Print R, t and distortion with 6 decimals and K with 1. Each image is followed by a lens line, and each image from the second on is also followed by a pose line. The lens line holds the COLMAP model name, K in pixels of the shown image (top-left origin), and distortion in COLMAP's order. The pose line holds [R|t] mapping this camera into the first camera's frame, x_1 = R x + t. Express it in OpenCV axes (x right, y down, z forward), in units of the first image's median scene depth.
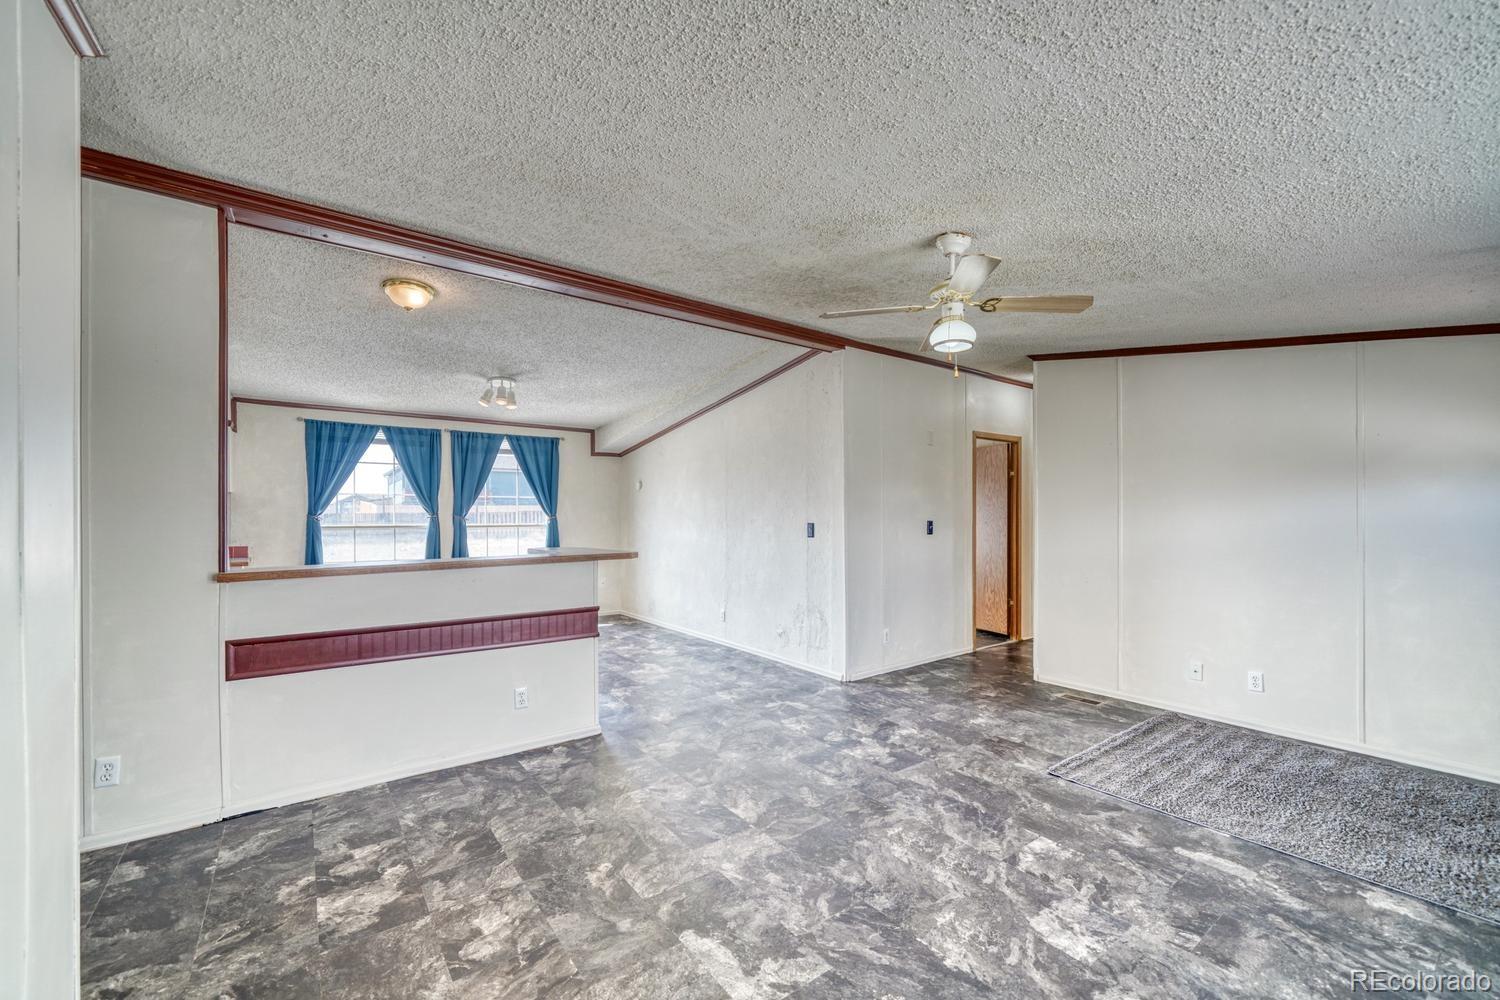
lens RADIAL K [[606.7, 0, 741.0], [0, 606.7, 513.1], [0, 0, 1]] dist [-0.000971, -0.000221]
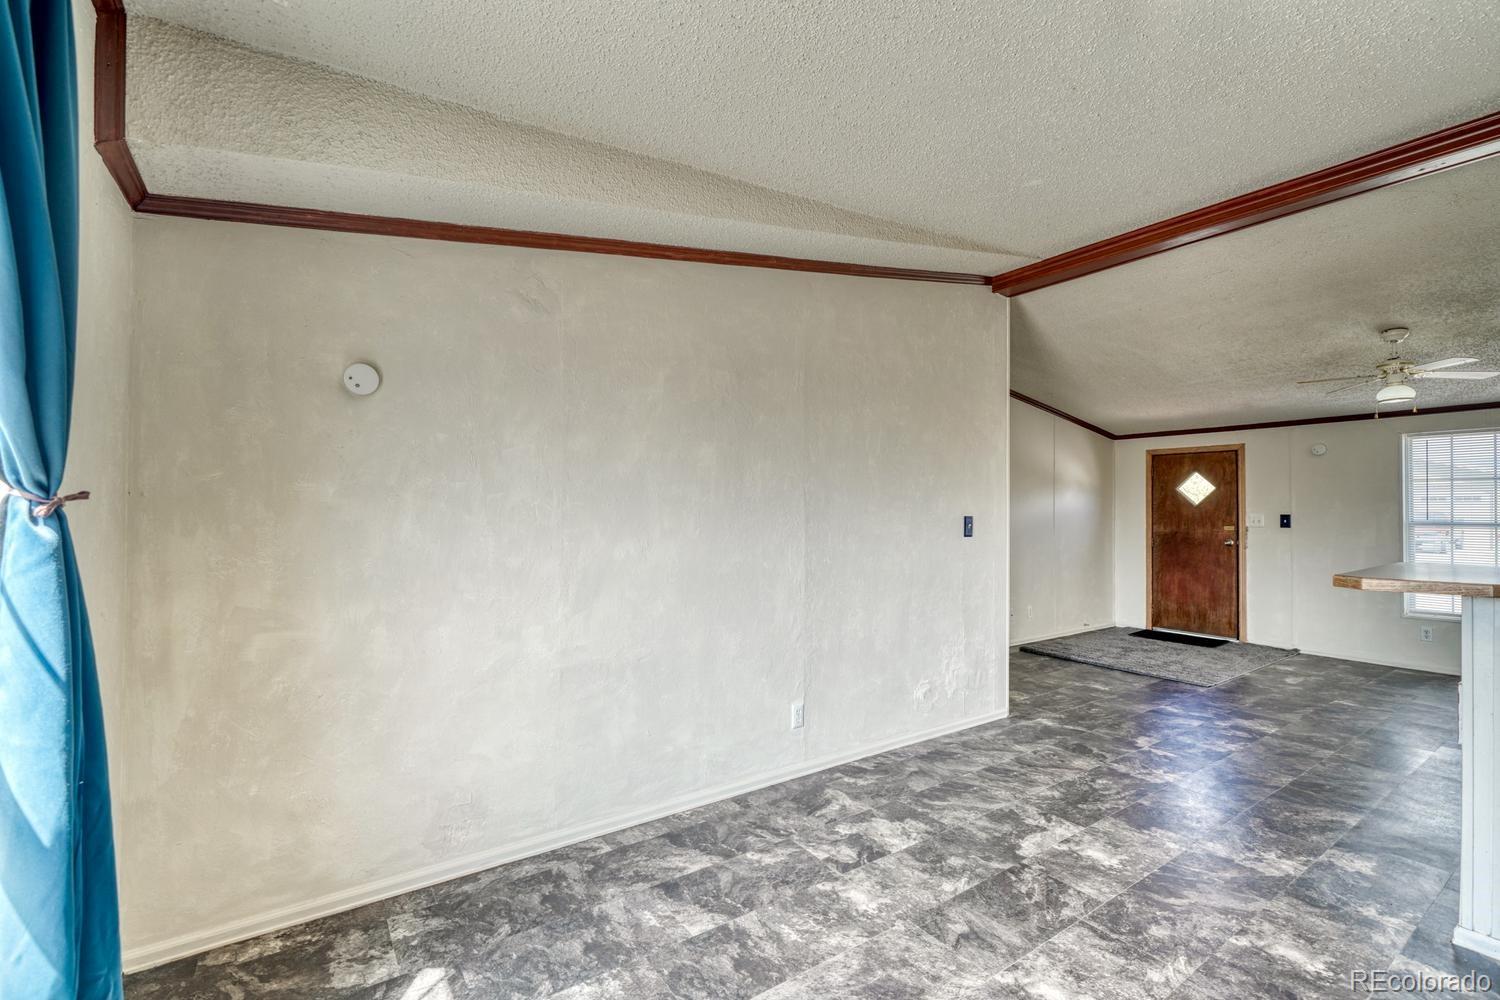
lens RADIAL K [[649.1, 0, 743.2], [0, 649.1, 502.4], [0, 0, 1]] dist [-0.001494, -0.000059]
pose [[0.033946, 0.012303, 0.999348, -1.255706], [-0.010308, 0.999875, -0.011959, 0.022527], [-0.999370, -0.009896, 0.034069, 2.392396]]
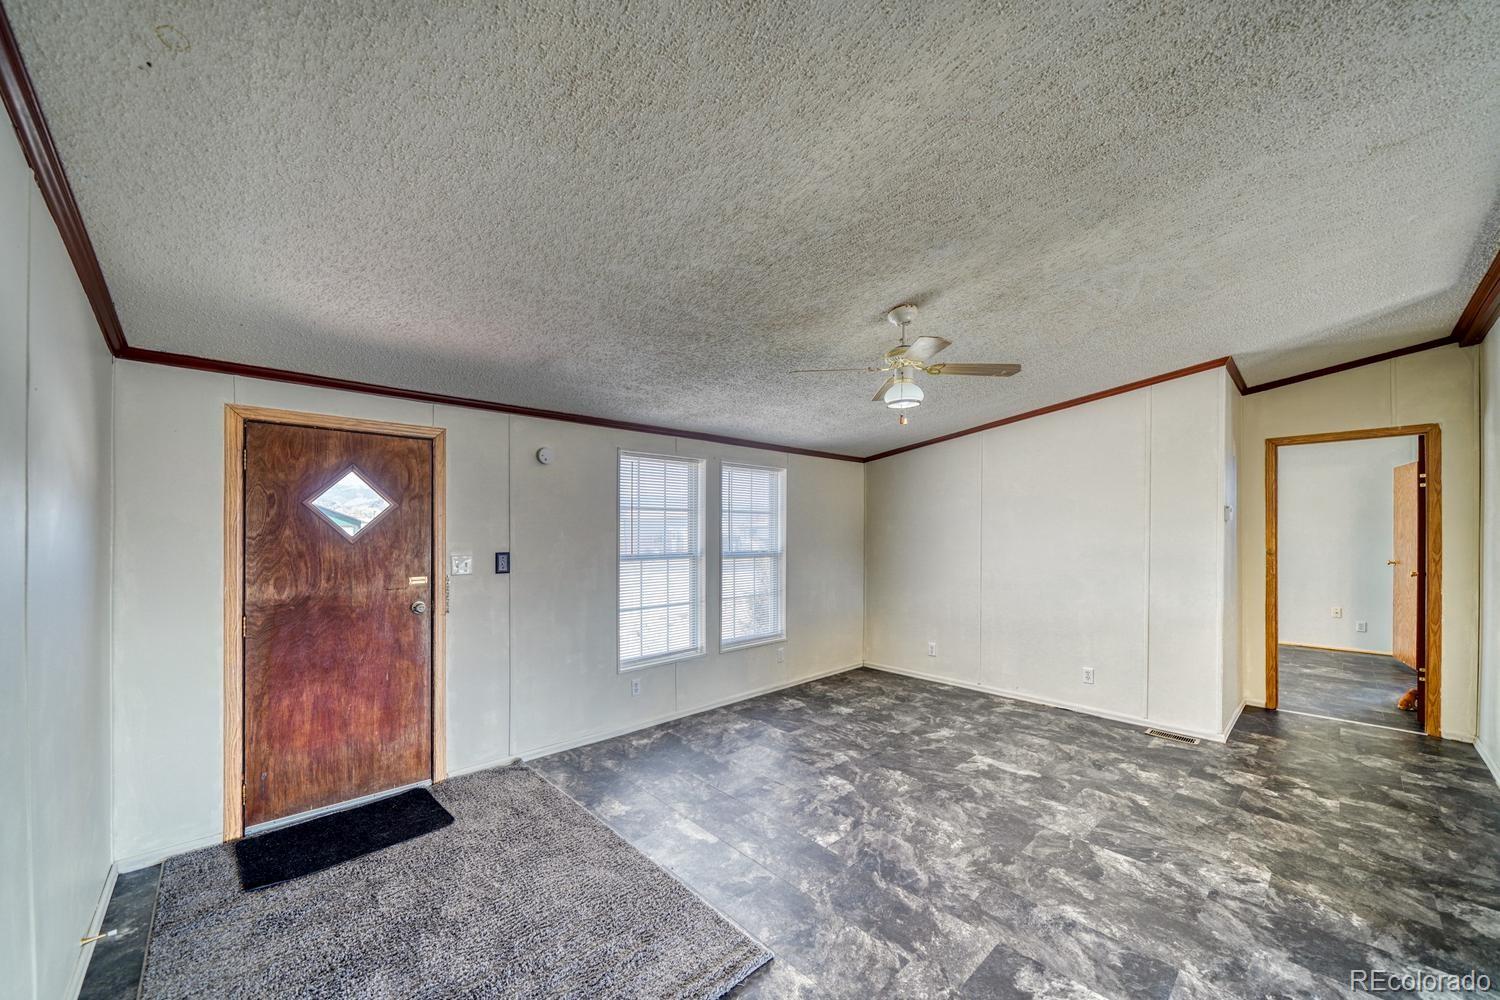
lens RADIAL K [[555.2, 0, 743.3], [0, 555.2, 529.7], [0, 0, 1]] dist [-0.006482, 0.000546]
pose [[-0.994321, -0.002328, -0.106397, 0.699372], [-0.001730, 0.999982, -0.005709, -0.026156], [0.106409, -0.005493, -0.994307, 1.842955]]
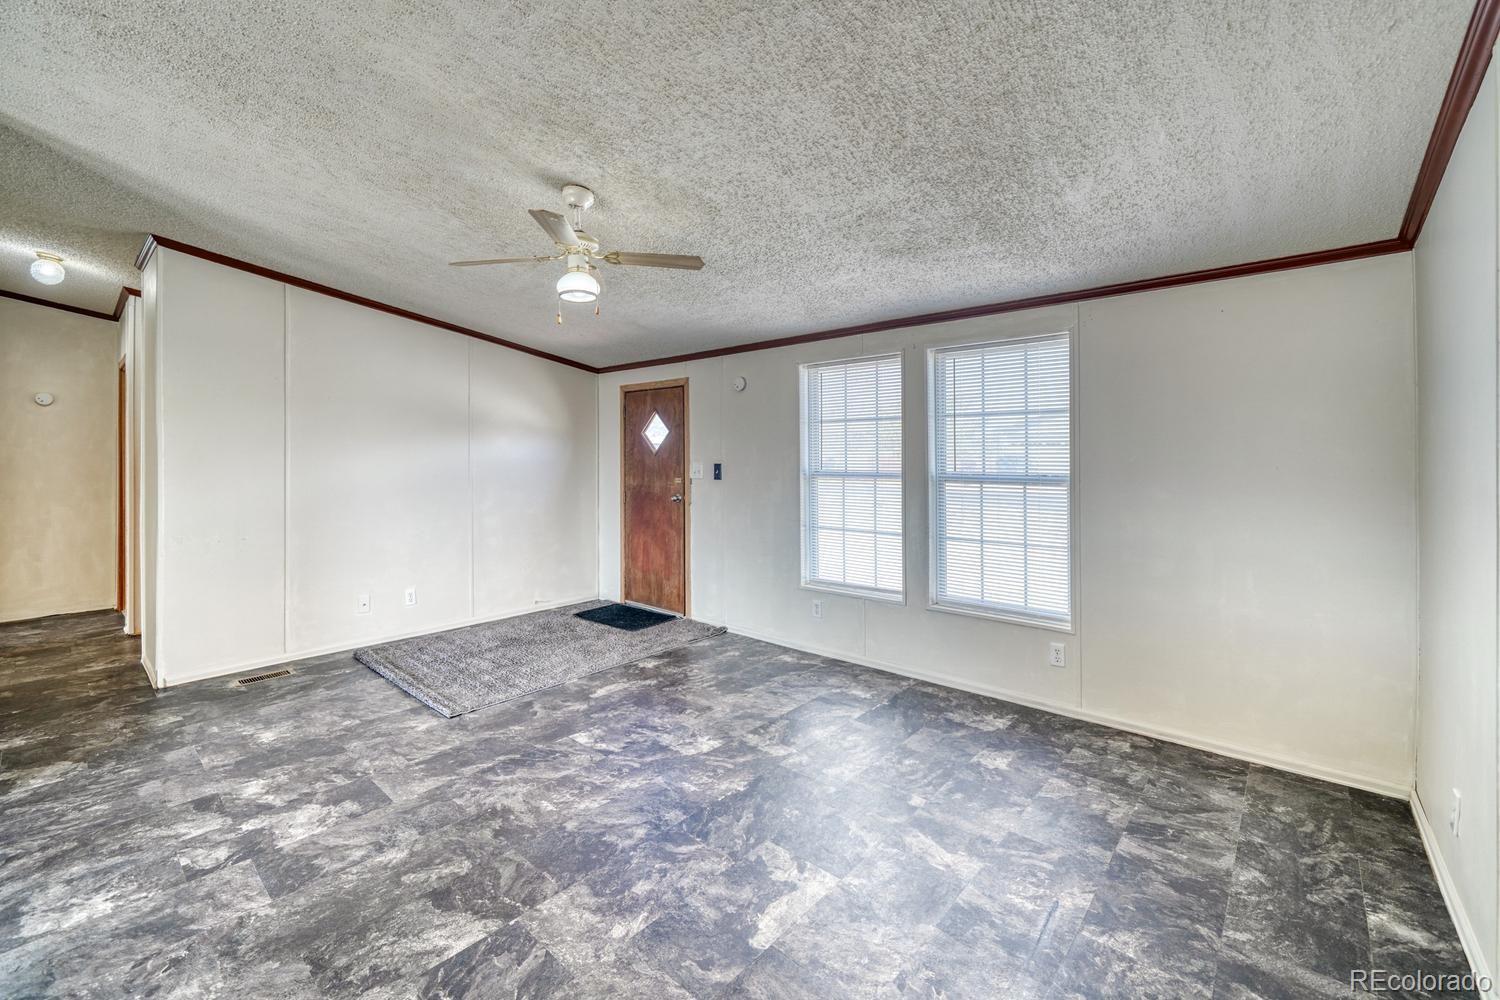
lens RADIAL K [[623.3, 0, 733.8], [0, 623.3, 458.2], [0, 0, 1]] dist [-0.000719, -0.000268]
pose [[-0.197800, -0.000749, 0.980242, -0.682945], [-0.001887, 0.999998, 0.000383, 0.001428], [-0.980241, -0.001774, -0.197801, 0.866487]]
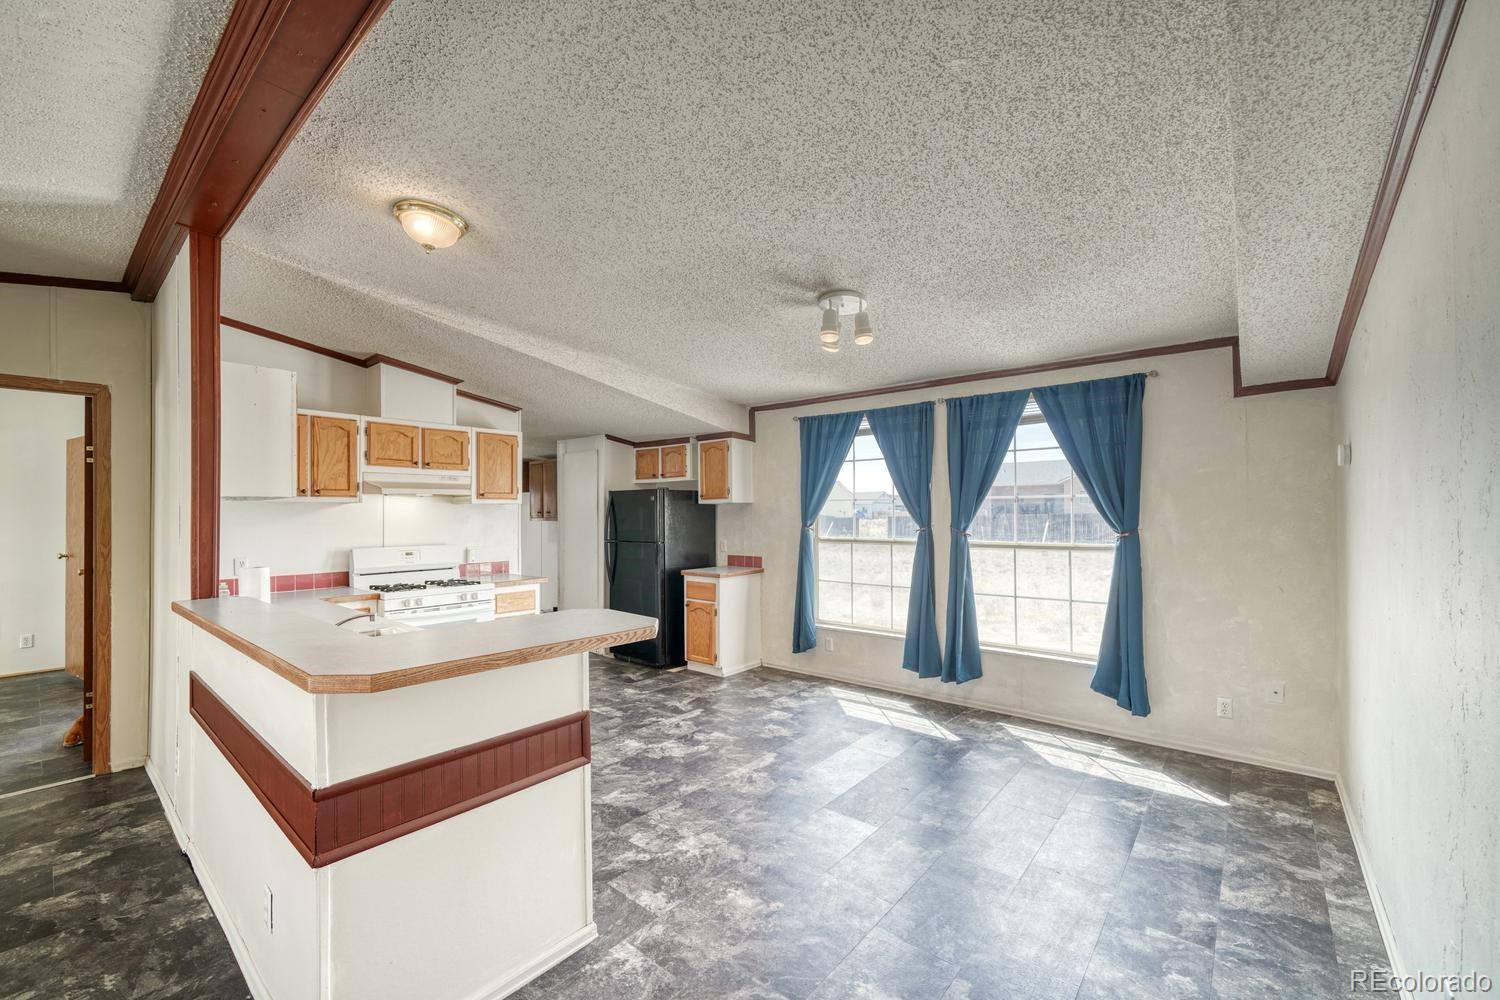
lens RADIAL K [[606.7, 0, 741.0], [0, 606.7, 513.1], [0, 0, 1]] dist [-0.000971, -0.000221]
pose [[0.225118, -0.000972, -0.974331, 0.292789], [0.005710, 0.999984, 0.000322, -0.037535], [0.974315, -0.005636, 0.225120, 1.625277]]
